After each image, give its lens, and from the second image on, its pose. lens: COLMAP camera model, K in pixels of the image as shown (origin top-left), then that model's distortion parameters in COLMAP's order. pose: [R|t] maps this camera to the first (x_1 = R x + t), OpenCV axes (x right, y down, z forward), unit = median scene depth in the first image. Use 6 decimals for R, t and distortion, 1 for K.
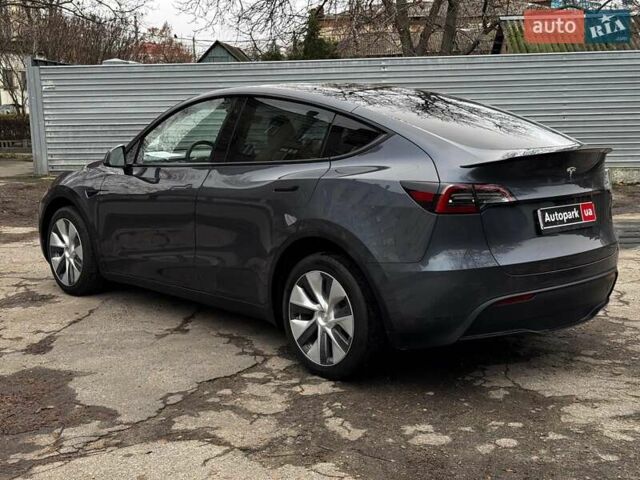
lens RADIAL K [[899.7, 0, 320.0], [0, 899.7, 240.0], [0, 0, 1]] dist [0.142370, -0.107936]
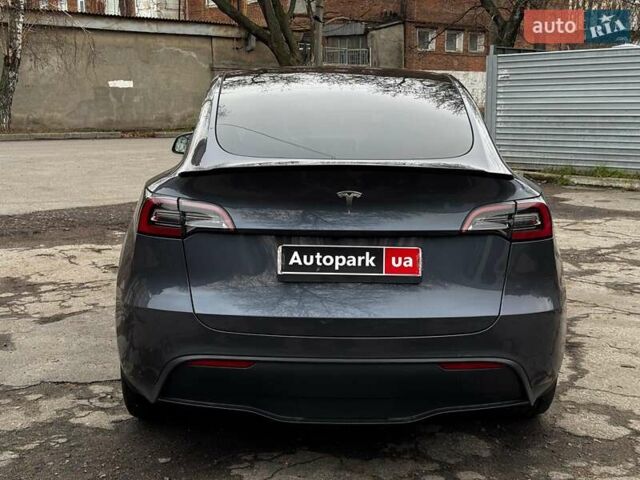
lens RADIAL K [[899.7, 0, 320.0], [0, 899.7, 240.0], [0, 0, 1]] dist [0.142370, -0.107936]
pose [[0.733103, 0.124431, -0.668638, 0.709112], [-0.117210, 0.991526, 0.056010, -0.078280], [0.669942, 0.037310, 0.741475, 0.485592]]
